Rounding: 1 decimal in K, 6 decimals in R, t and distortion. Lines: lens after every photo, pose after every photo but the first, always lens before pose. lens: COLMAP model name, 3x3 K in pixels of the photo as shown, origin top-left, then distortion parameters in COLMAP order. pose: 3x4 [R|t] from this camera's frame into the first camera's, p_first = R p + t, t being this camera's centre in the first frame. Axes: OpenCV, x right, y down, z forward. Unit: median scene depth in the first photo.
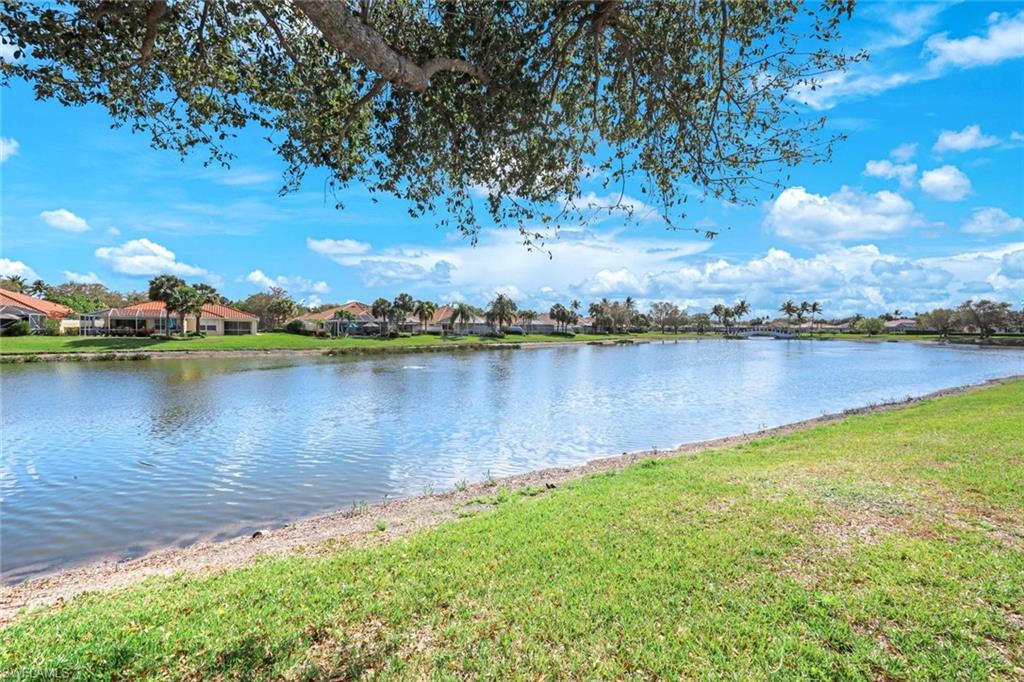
lens RADIAL K [[408.1, 0, 503.1], [0, 408.1, 337.9], [0, 0, 1]] dist [-0.000010, -0.000143]
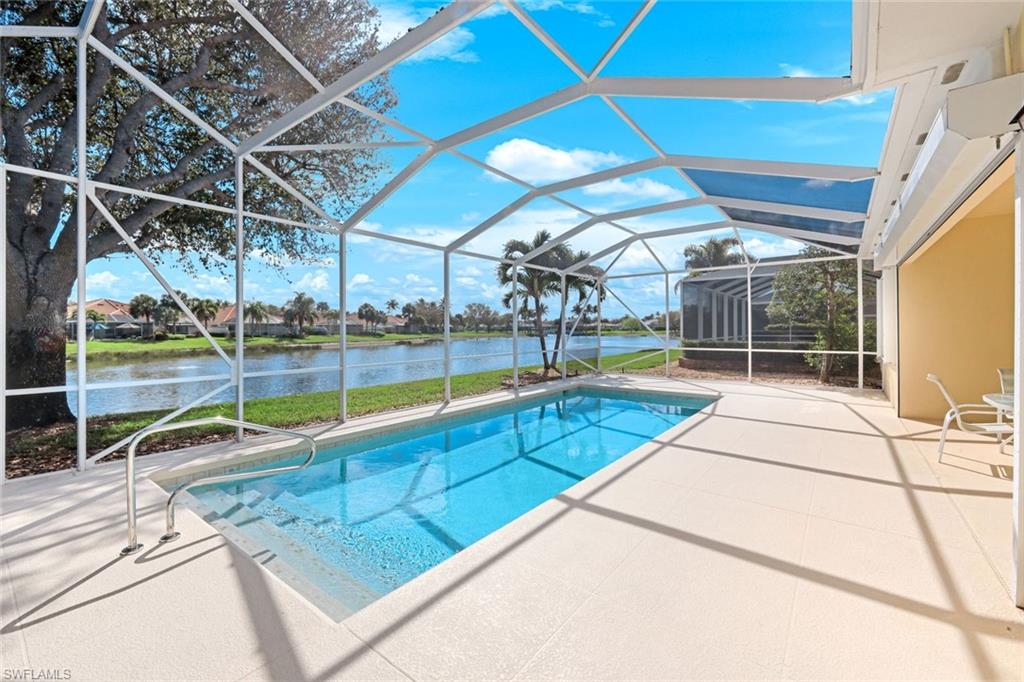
lens RADIAL K [[429.2, 0, 511.4], [0, 429.2, 333.6], [0, 0, 1]] dist [-0.000023, -0.000137]
pose [[0.914992, -0.015592, 0.403170, 0.065017], [0.020740, 0.999750, -0.008406, 0.010655], [-0.402938, 0.016053, 0.915086, -0.197499]]
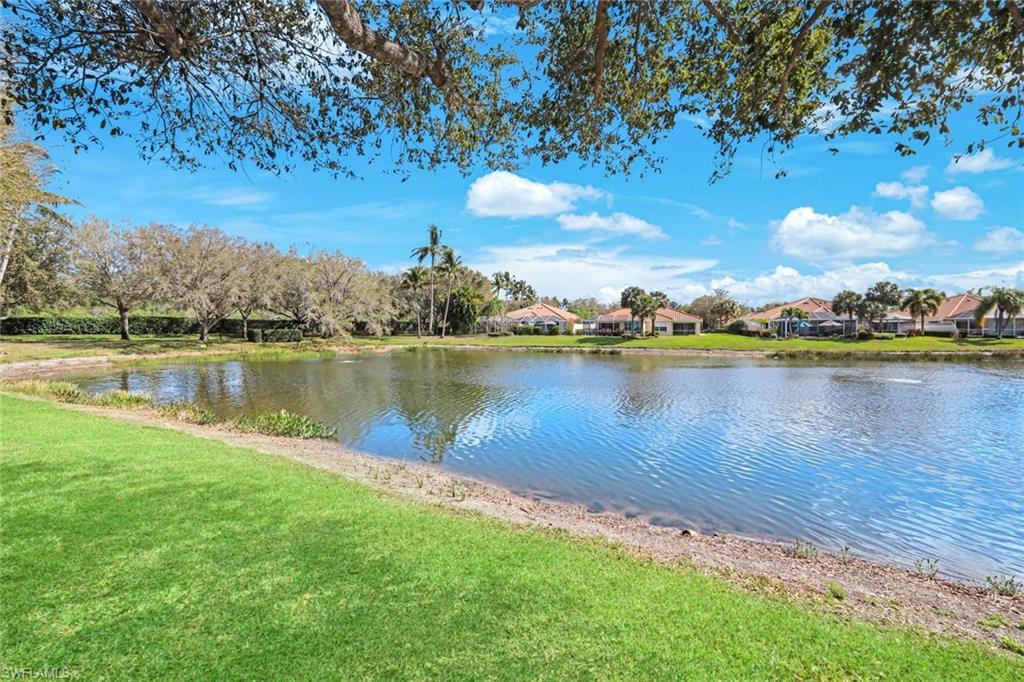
lens RADIAL K [[405.1, 0, 513.4], [0, 405.1, 339.1], [0, 0, 1]] dist [-0.000995, 0.000267]
pose [[0.559151, 0.012626, -0.828970, -0.002435], [-0.011323, 0.999907, 0.007592, 0.000359], [0.828989, 0.005141, 0.559242, 0.010254]]
